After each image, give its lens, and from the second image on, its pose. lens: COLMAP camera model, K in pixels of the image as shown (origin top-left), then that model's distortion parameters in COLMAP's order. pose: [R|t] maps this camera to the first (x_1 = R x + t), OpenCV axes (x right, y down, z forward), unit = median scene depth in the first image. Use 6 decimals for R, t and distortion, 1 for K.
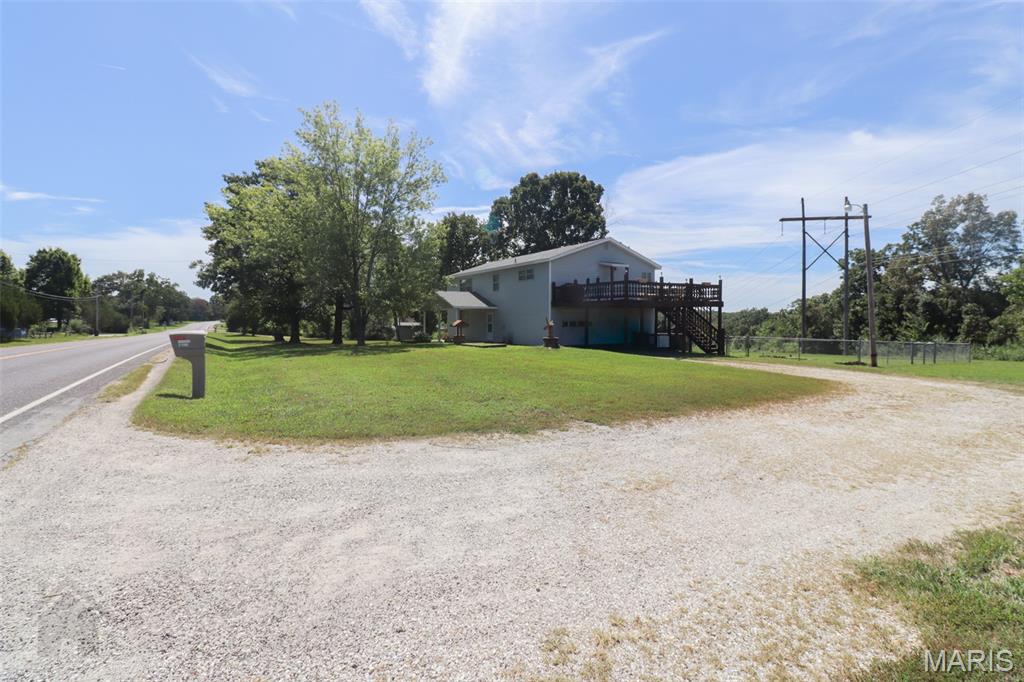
lens RADIAL K [[486.8, 0, 511.0], [0, 486.8, 326.8], [0, 0, 1]] dist [0.012974, -0.019843]
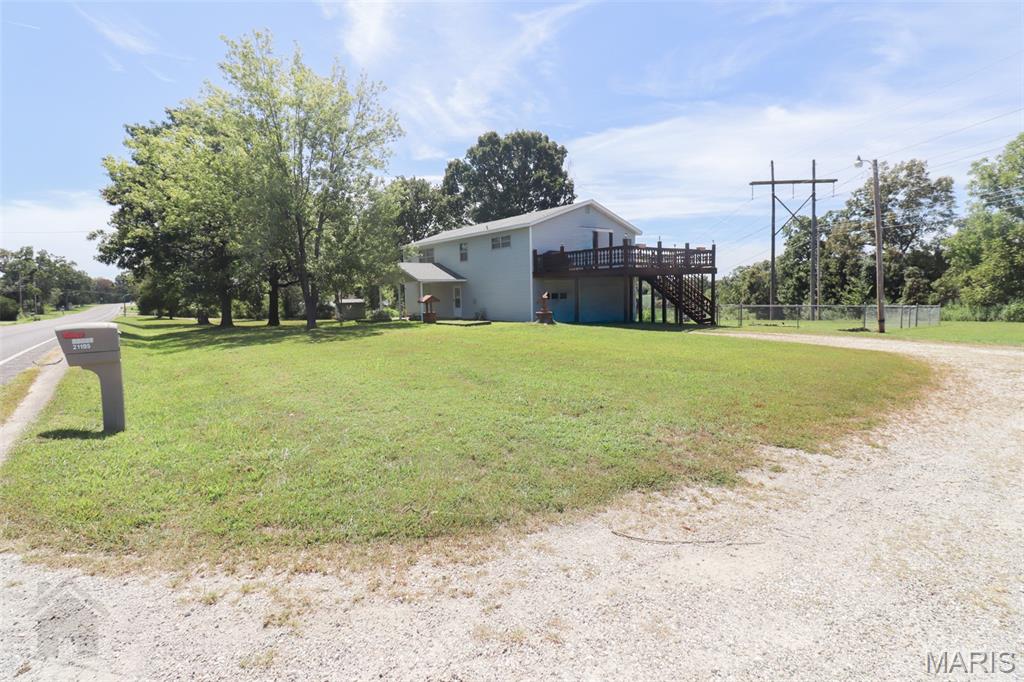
lens RADIAL K [[486.8, 0, 511.0], [0, 486.8, 326.8], [0, 0, 1]] dist [0.012974, -0.019843]
pose [[0.991560, -0.033363, 0.125285, -0.056148], [0.026425, 0.998045, 0.056636, -0.001893], [-0.126929, -0.052847, 0.990503, 0.086624]]
